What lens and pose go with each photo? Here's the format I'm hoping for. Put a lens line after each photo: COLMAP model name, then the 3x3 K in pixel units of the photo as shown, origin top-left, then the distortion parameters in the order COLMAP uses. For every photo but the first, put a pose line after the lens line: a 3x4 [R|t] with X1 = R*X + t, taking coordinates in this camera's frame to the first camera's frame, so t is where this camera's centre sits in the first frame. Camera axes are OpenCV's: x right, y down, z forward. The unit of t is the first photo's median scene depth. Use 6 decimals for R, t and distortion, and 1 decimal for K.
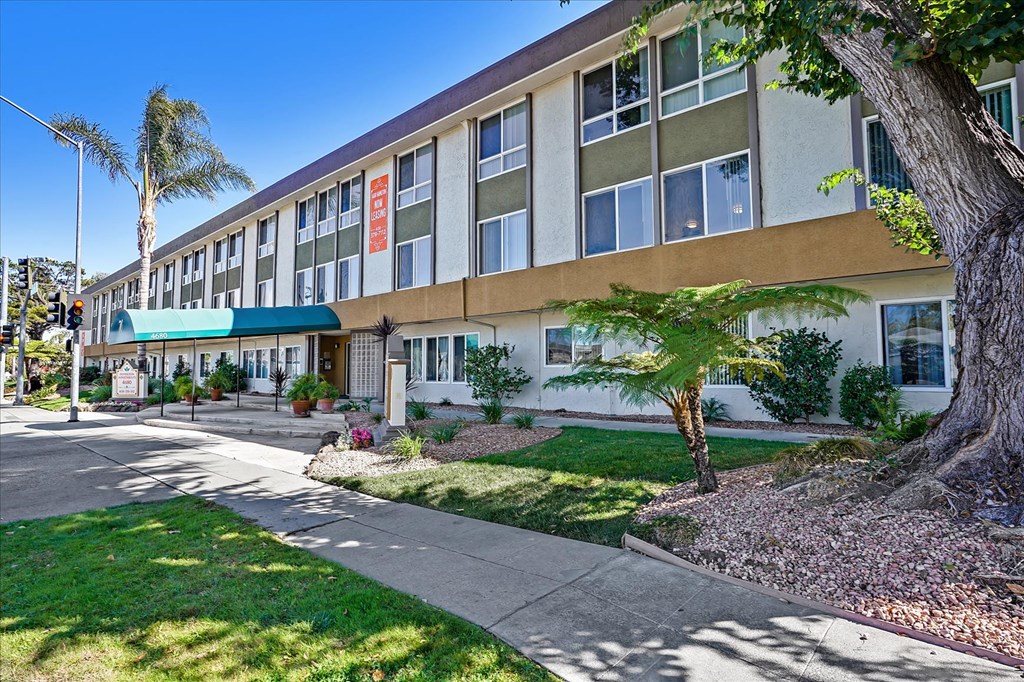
lens RADIAL K [[485.0, 0, 512.0], [0, 485.0, 341.0], [0, 0, 1]] dist [-0.011201, 0.000035]
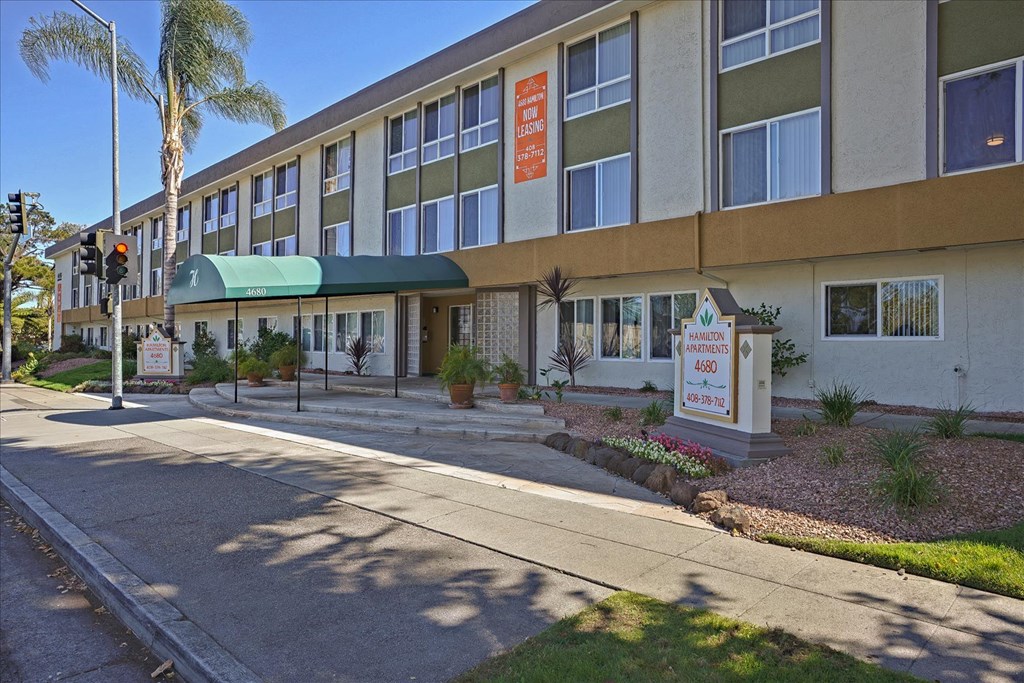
lens RADIAL K [[468.9, 0, 517.6], [0, 468.9, 338.8], [0, 0, 1]] dist [0.000378, 0.000144]
pose [[0.997359, 0.009175, 0.072050, -0.308306], [-0.012888, 0.998603, 0.051239, 0.016239], [-0.071480, -0.052032, 0.996084, 0.254750]]
